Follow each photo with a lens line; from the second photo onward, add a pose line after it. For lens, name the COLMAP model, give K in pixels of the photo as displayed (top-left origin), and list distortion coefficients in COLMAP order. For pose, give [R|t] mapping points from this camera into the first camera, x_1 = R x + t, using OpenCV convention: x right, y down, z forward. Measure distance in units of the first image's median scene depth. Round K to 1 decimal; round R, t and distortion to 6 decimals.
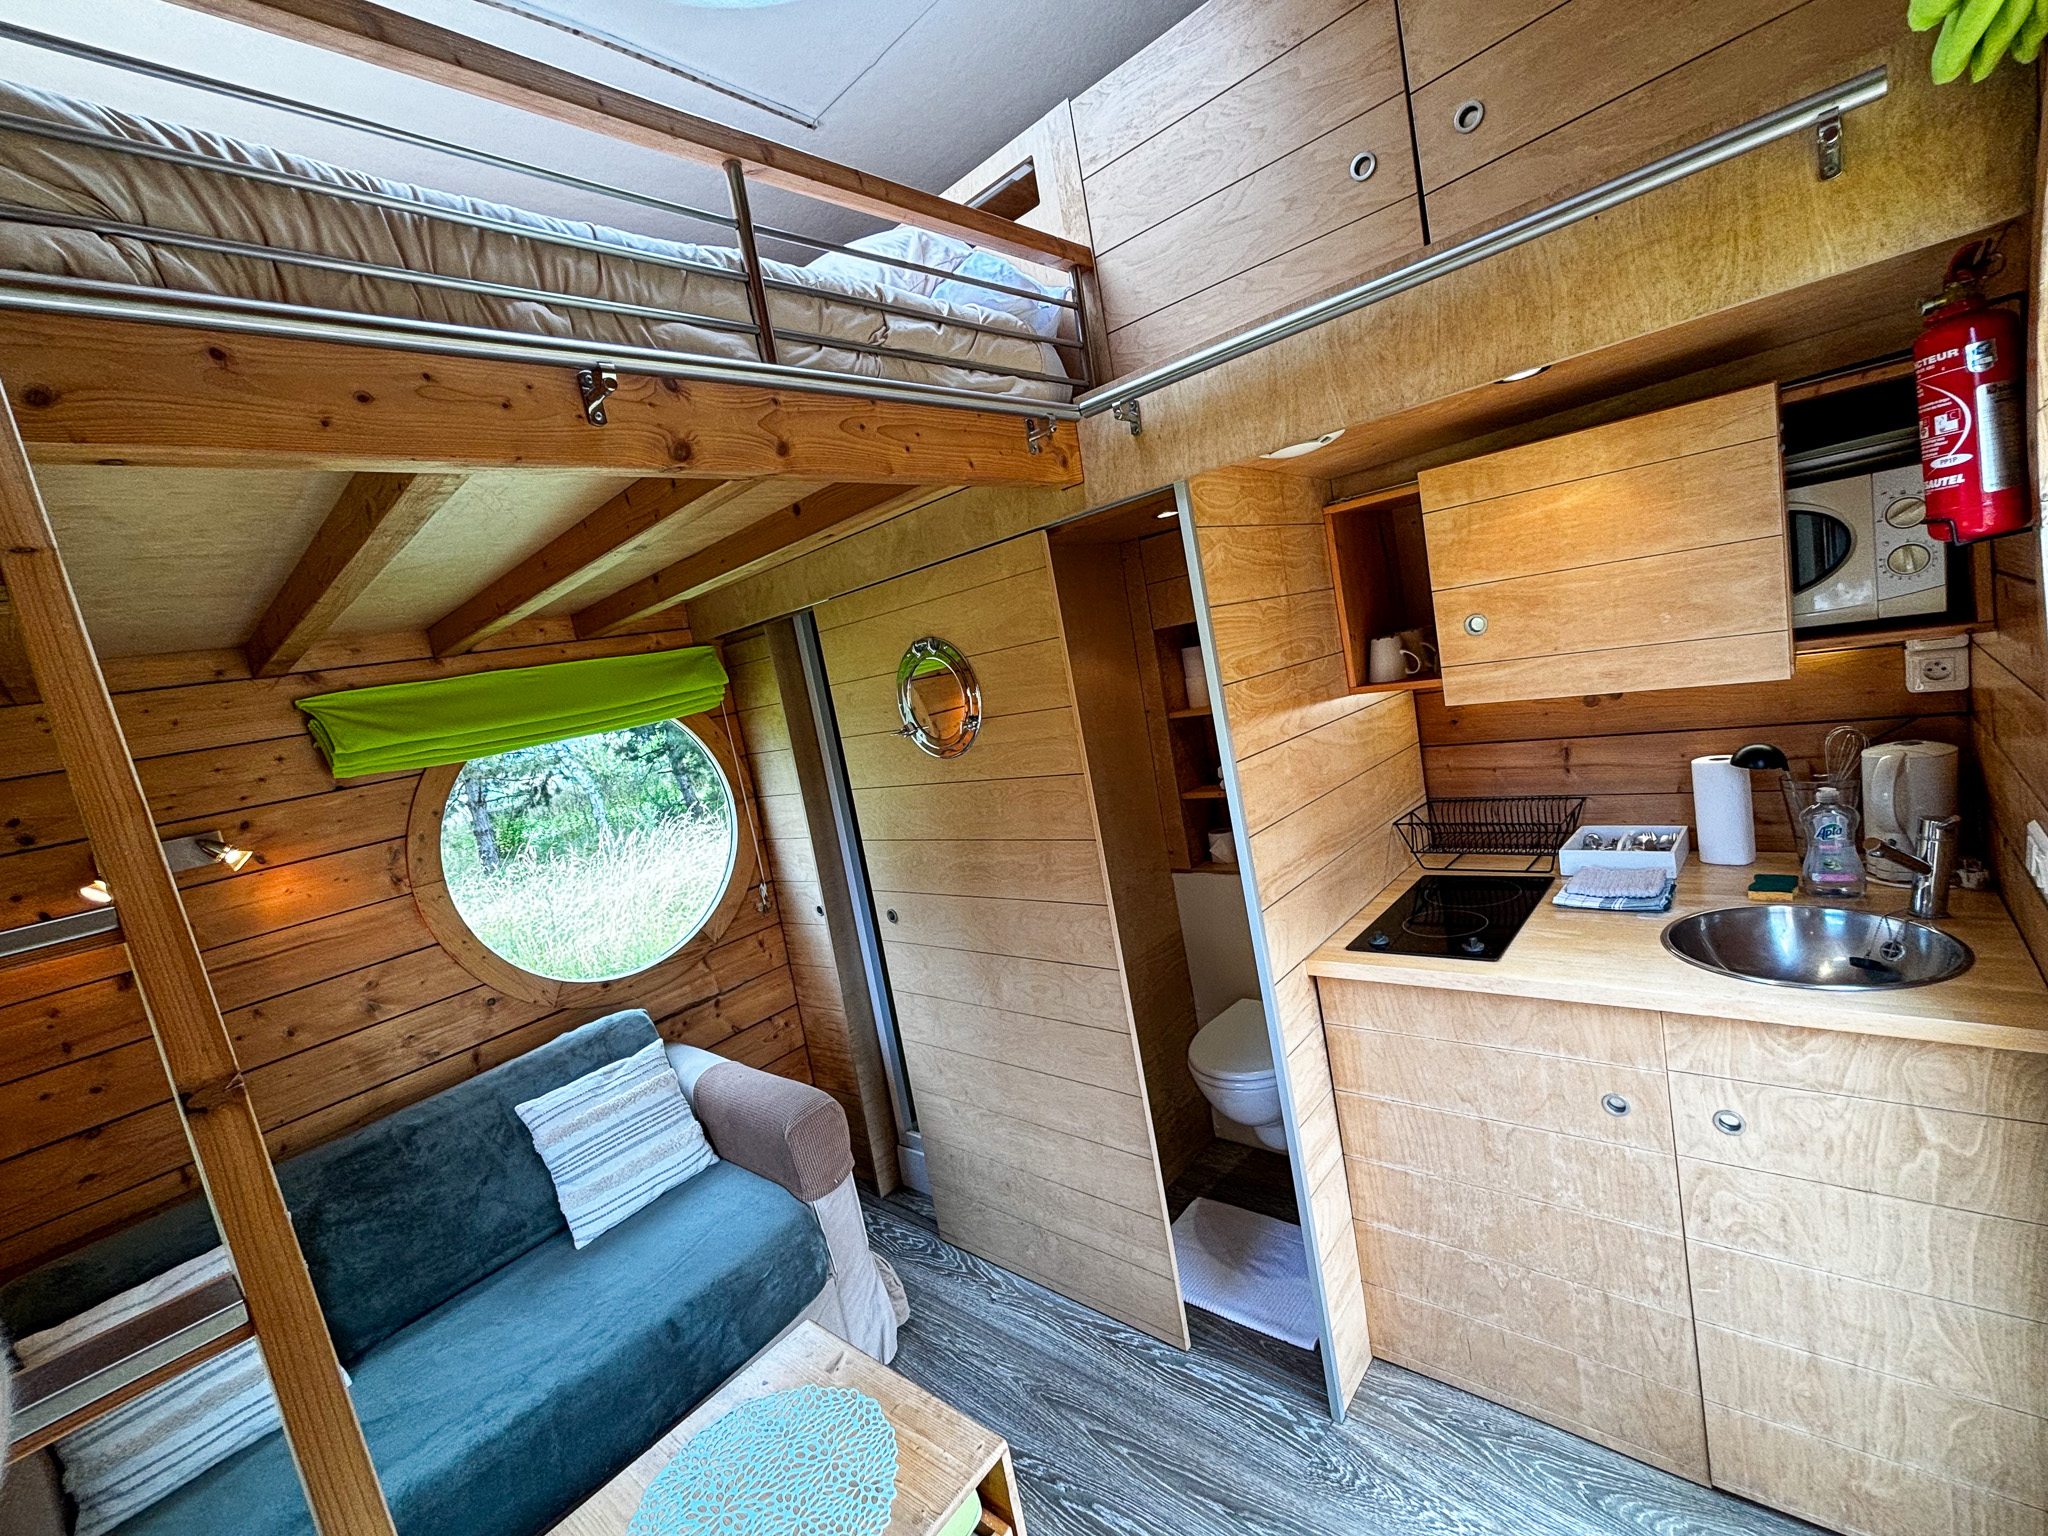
lens RADIAL K [[869.9, 0, 1024.0], [0, 869.9, 768.0], [0, 0, 1]] dist [0.001836, 0.000328]
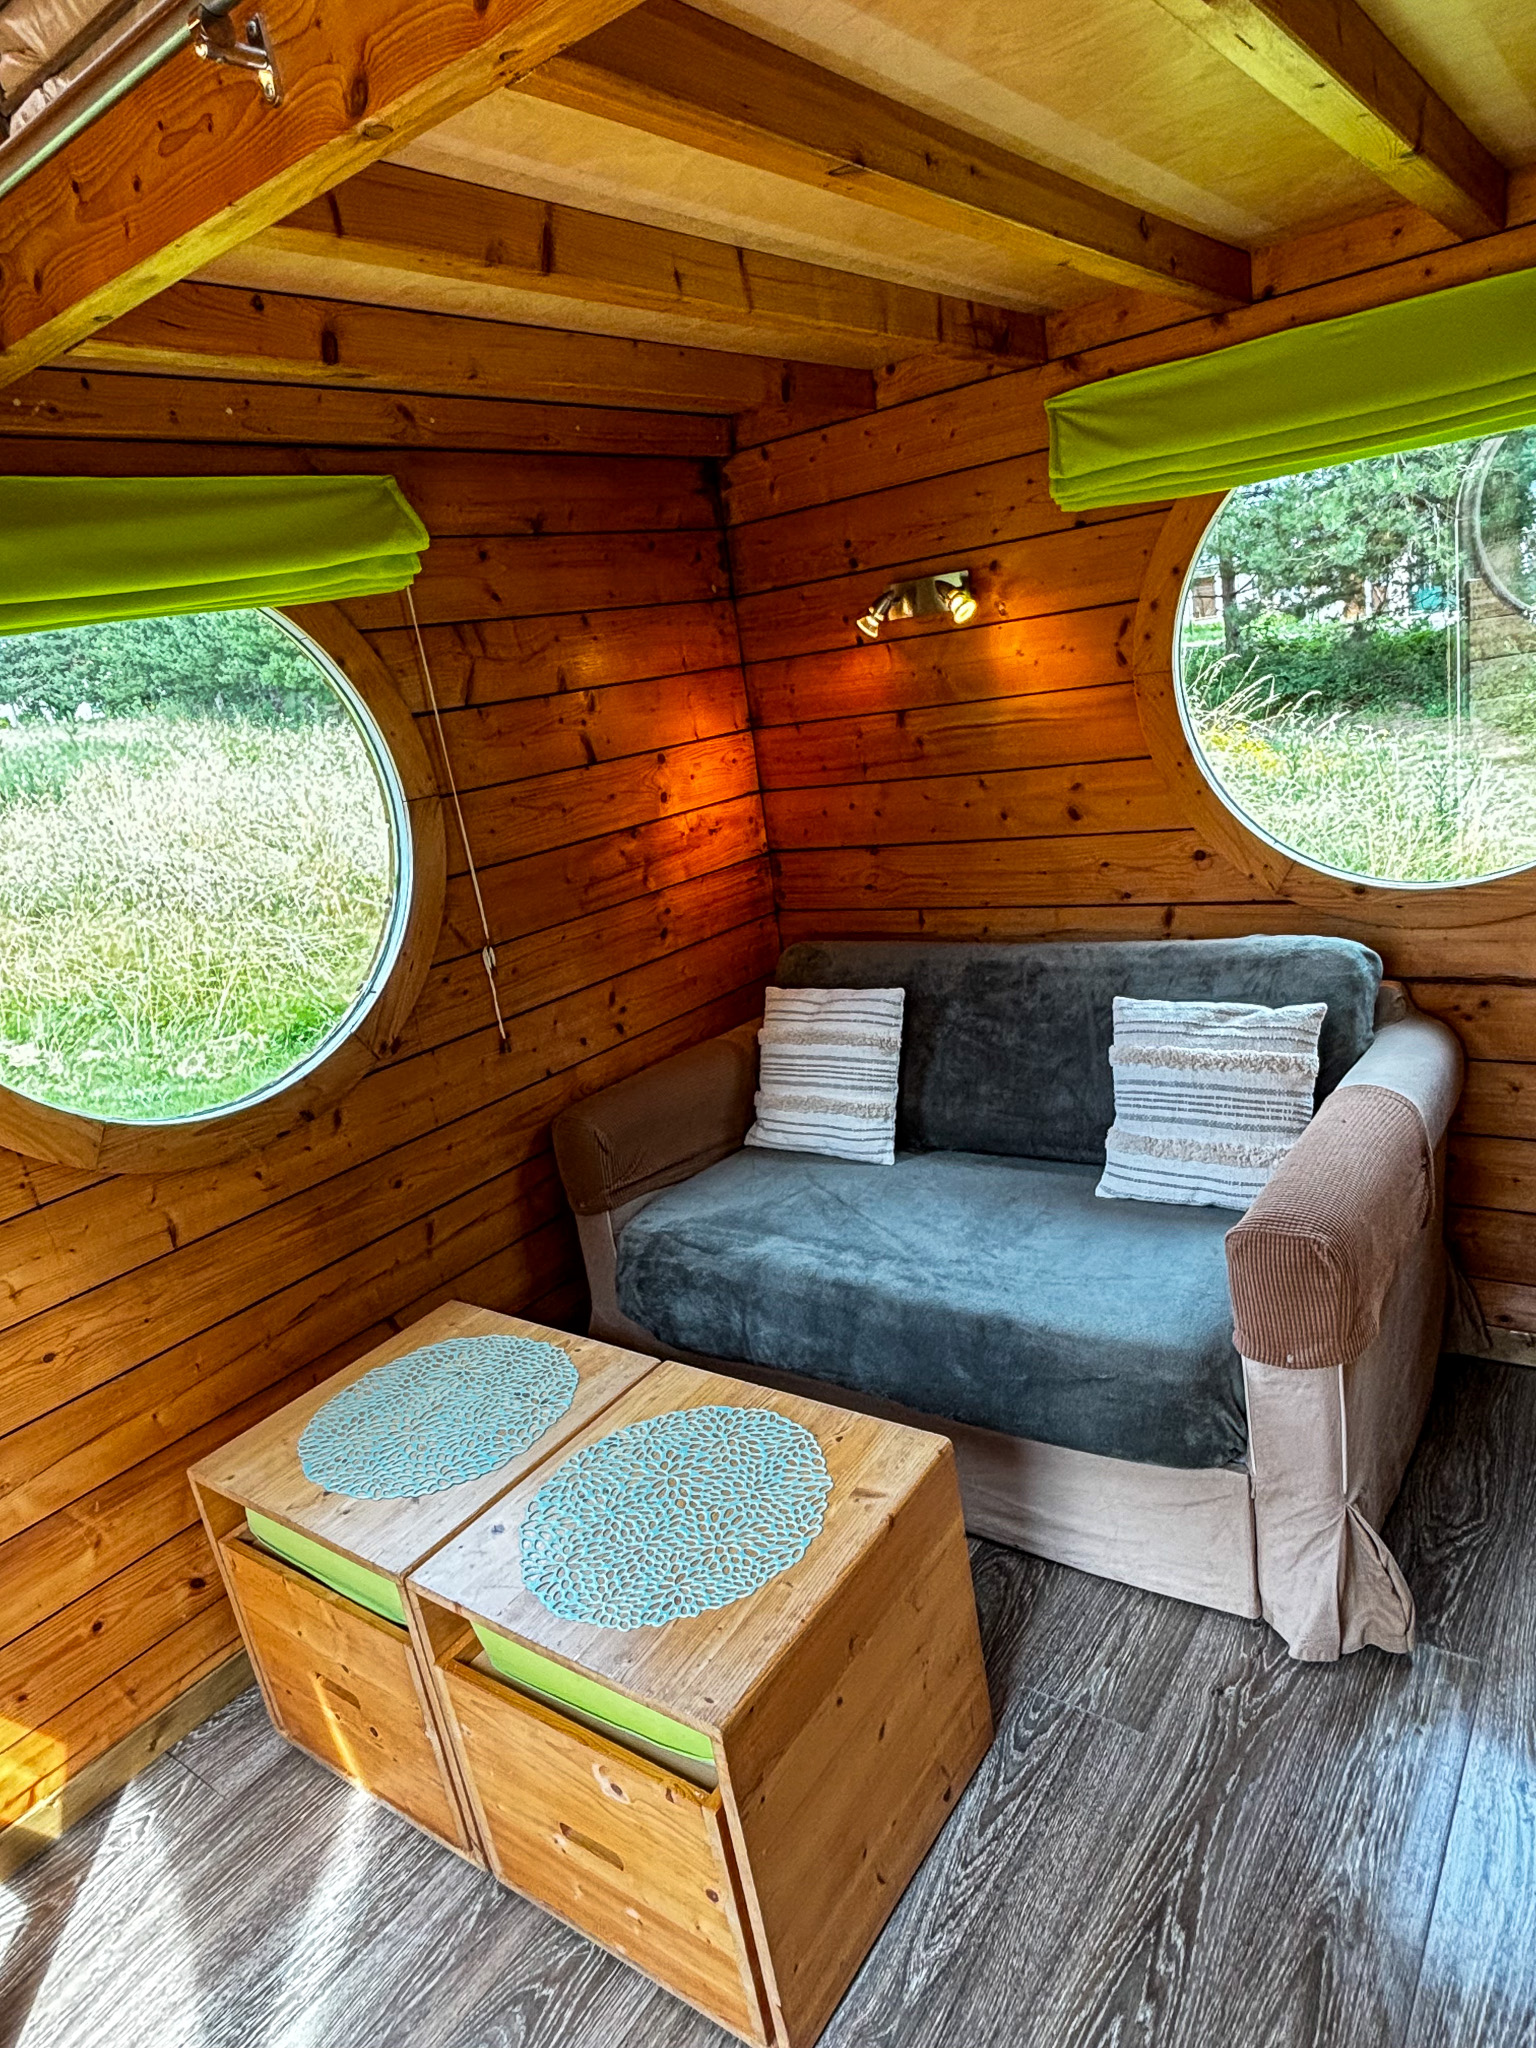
lens RADIAL K [[1256.3, 0, 768.0], [0, 1256.3, 1024.0], [0, 0, 1]] dist [0.001699, -0.000629]
pose [[0.124711, 0.447796, -0.885396, 0.353421], [0.012291, 0.891597, 0.452664, -0.088215], [0.992117, -0.067335, 0.105688, 0.571151]]
